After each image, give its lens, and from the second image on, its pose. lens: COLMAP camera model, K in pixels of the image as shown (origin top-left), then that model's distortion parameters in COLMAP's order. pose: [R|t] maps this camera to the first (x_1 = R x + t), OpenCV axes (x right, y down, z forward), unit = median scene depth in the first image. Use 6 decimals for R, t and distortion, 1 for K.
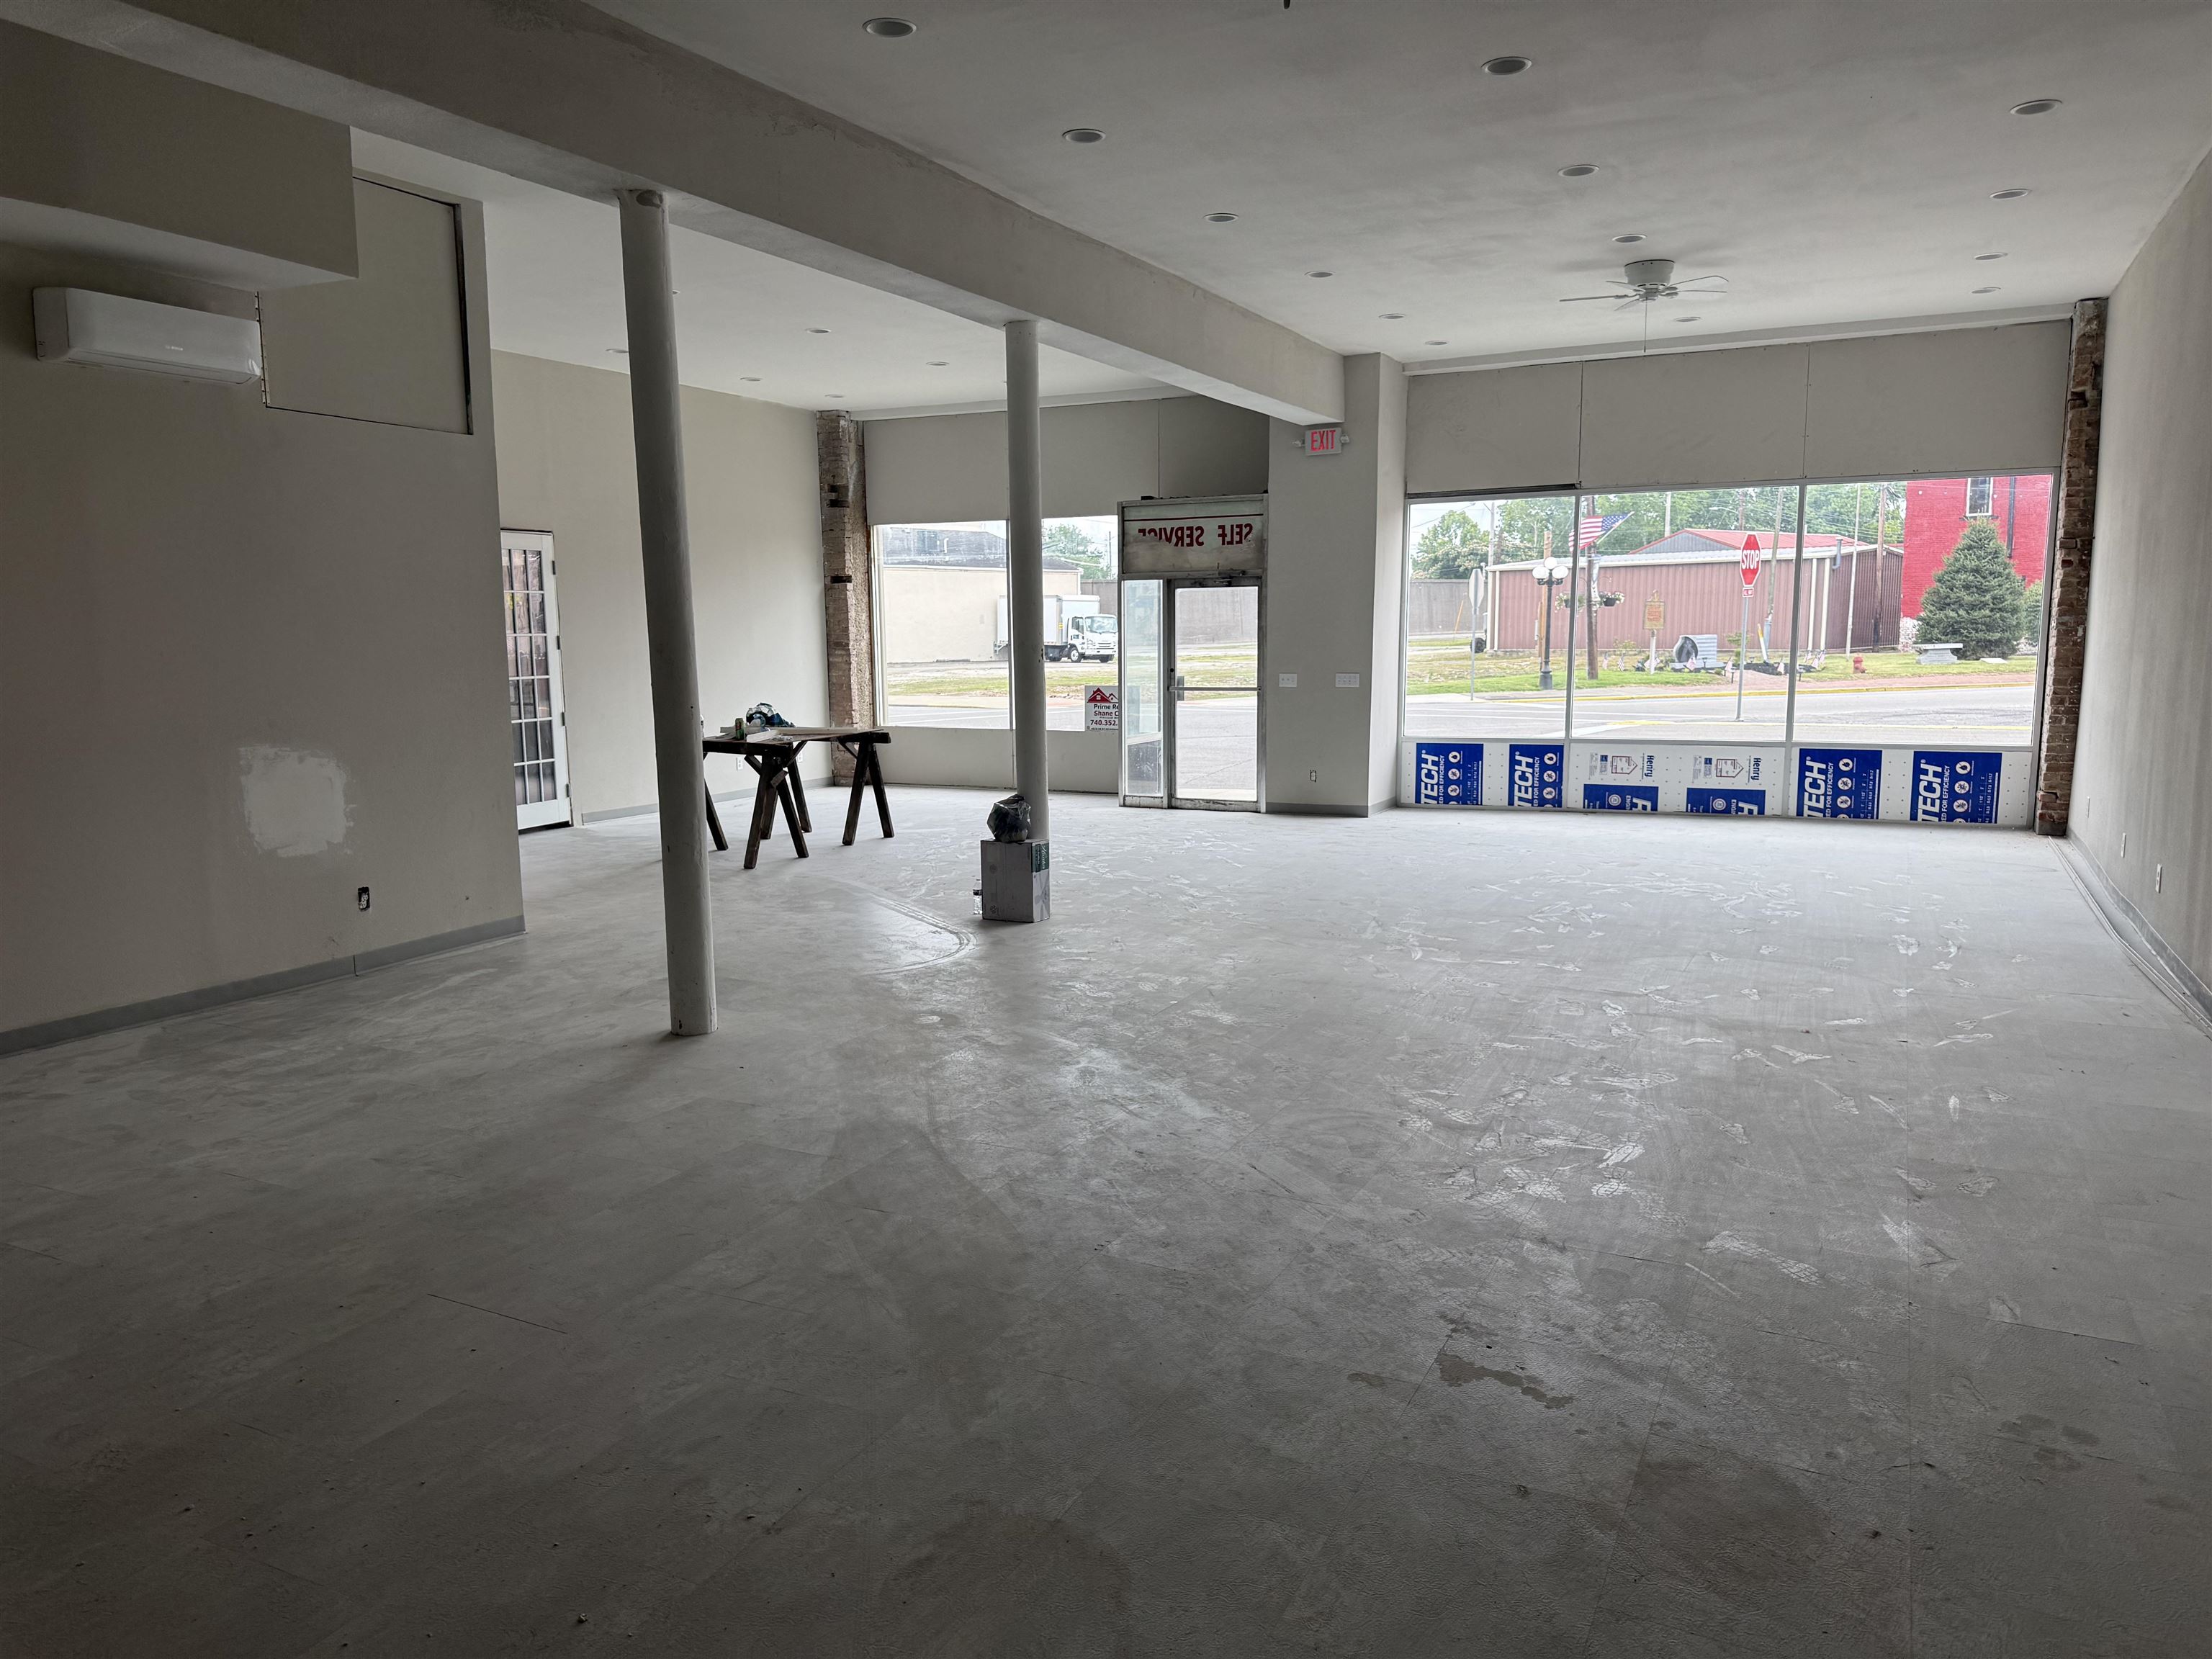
lens RADIAL K [[1557.8, 0, 1114.6], [0, 1557.8, 822.5], [0, 0, 1]] dist [0.120503, -0.182917]
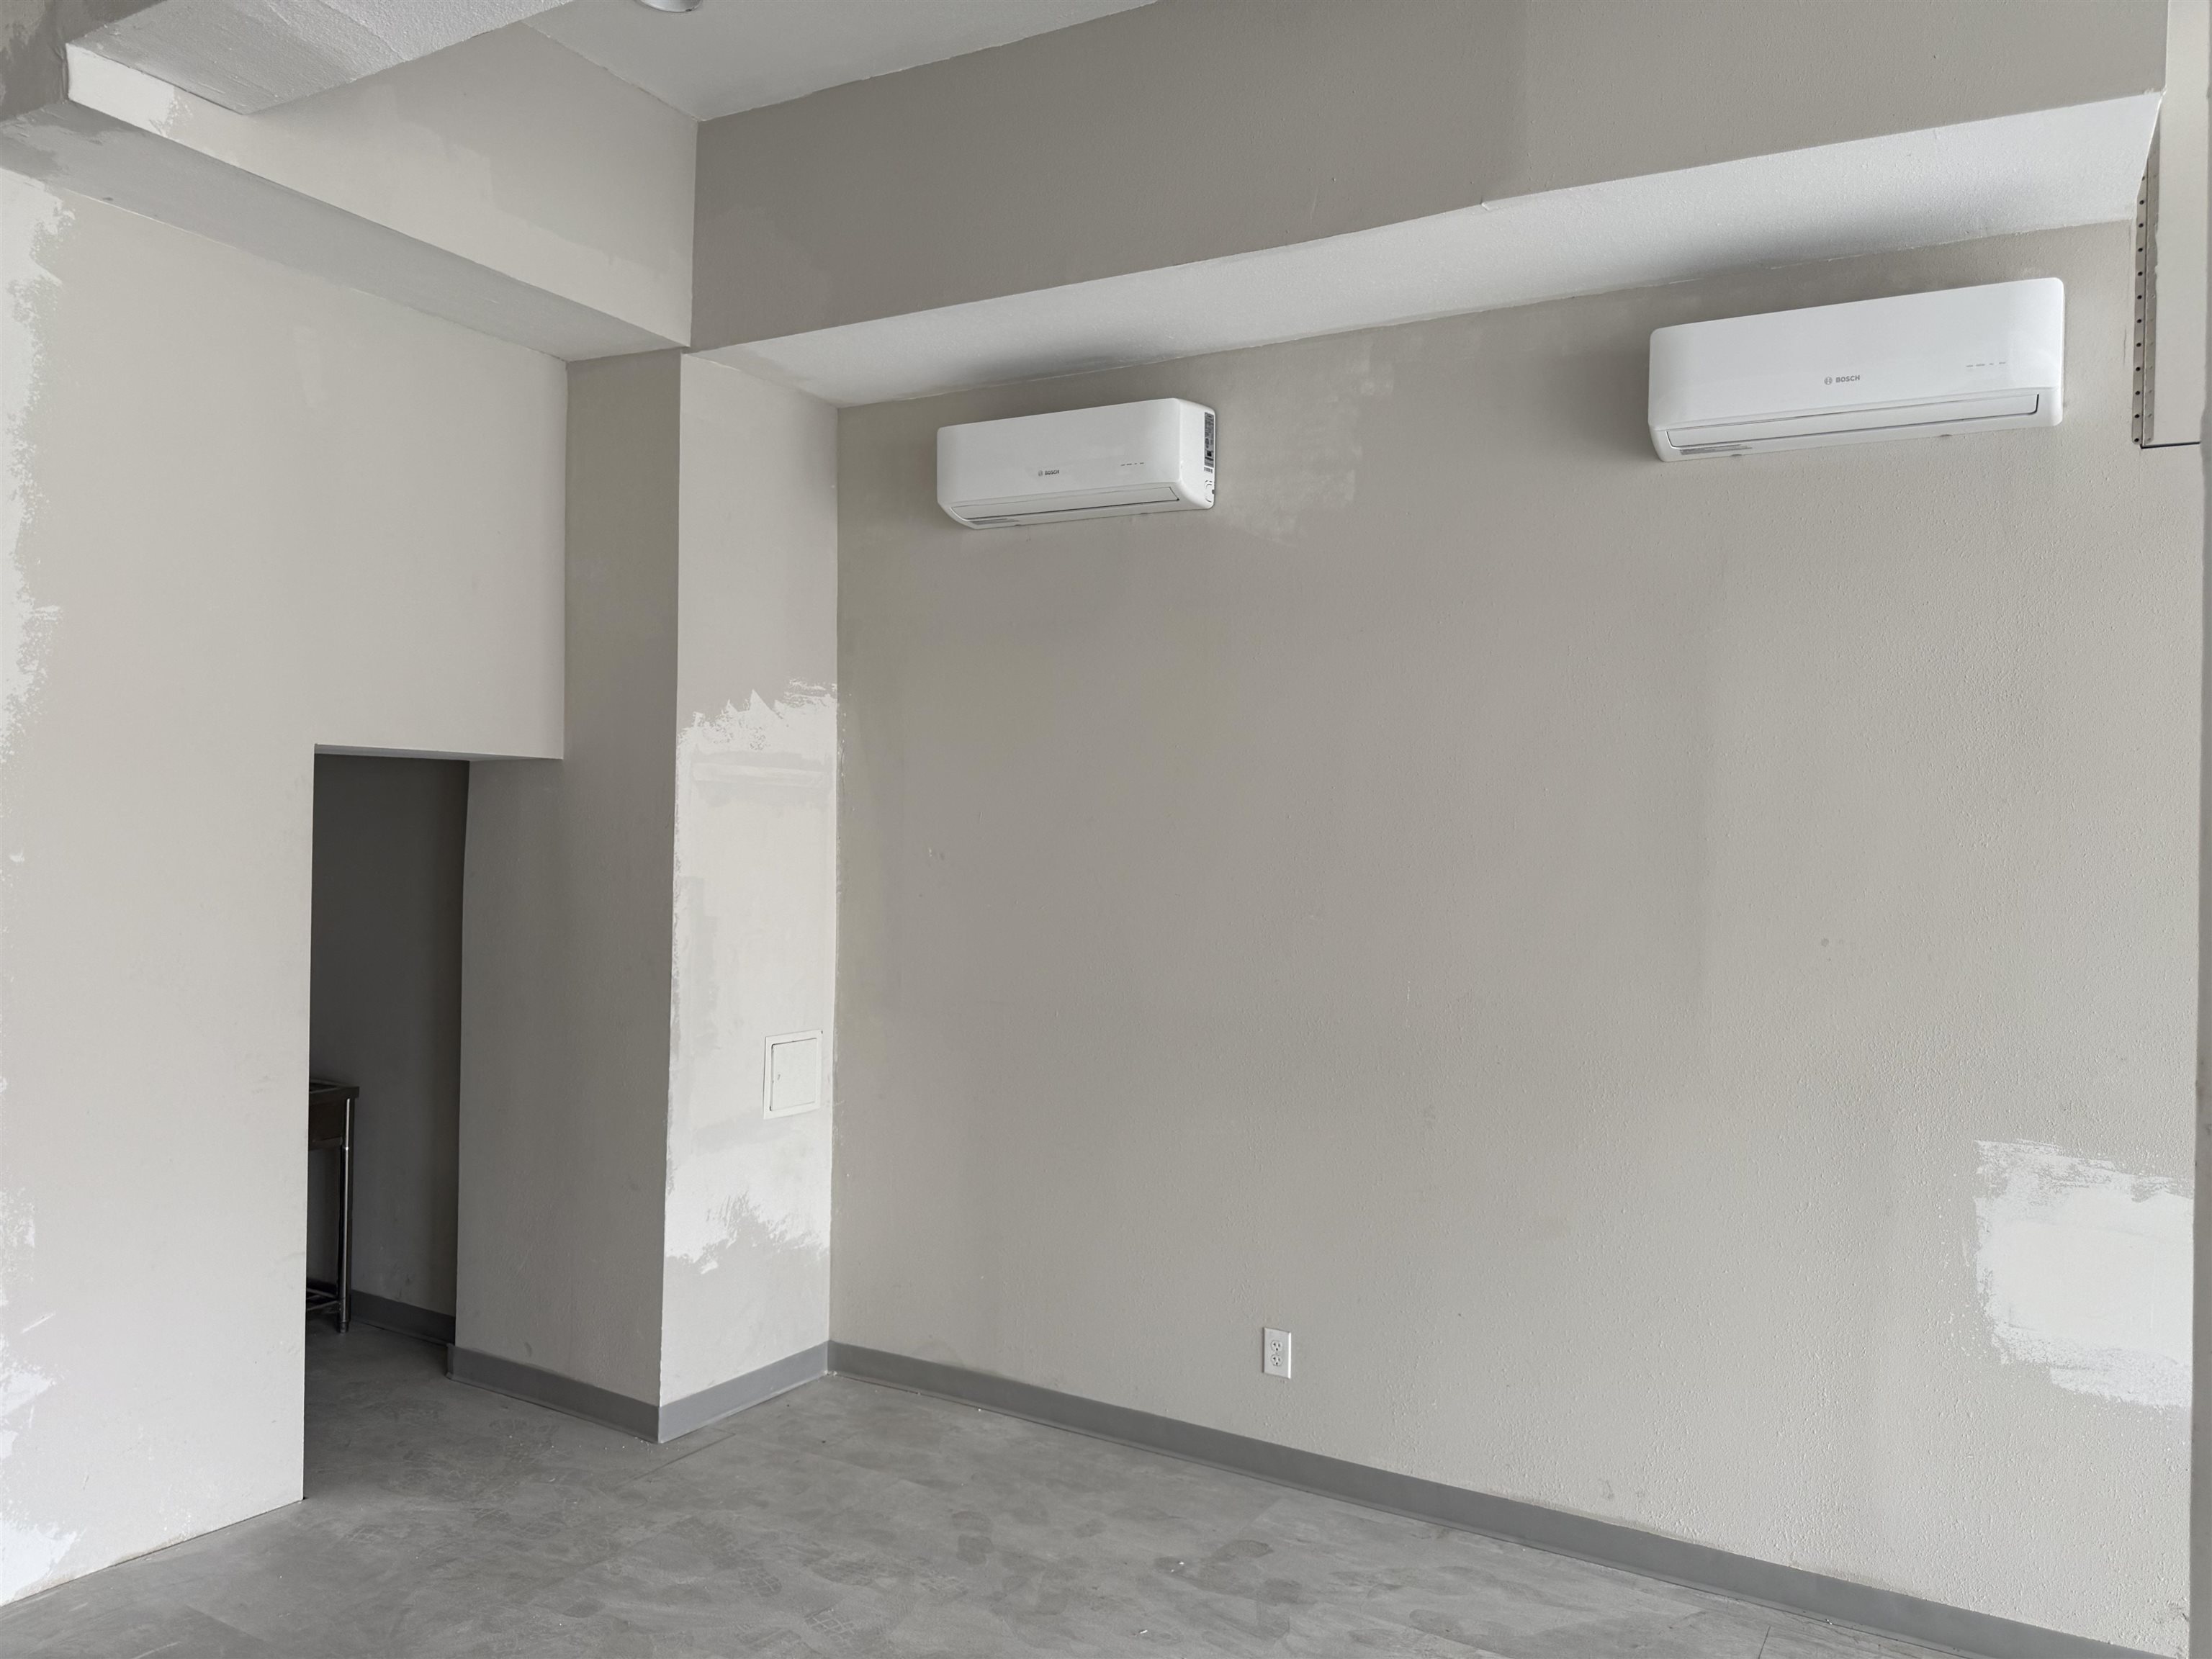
lens RADIAL K [[1557.8, 0, 1114.6], [0, 1557.8, 822.5], [0, 0, 1]] dist [0.120503, -0.182917]
pose [[-0.078620, 0.006022, -0.996886, -0.034345], [-0.149739, 0.988566, 0.017781, -0.109316], [0.985595, 0.150670, -0.076819, 0.728273]]
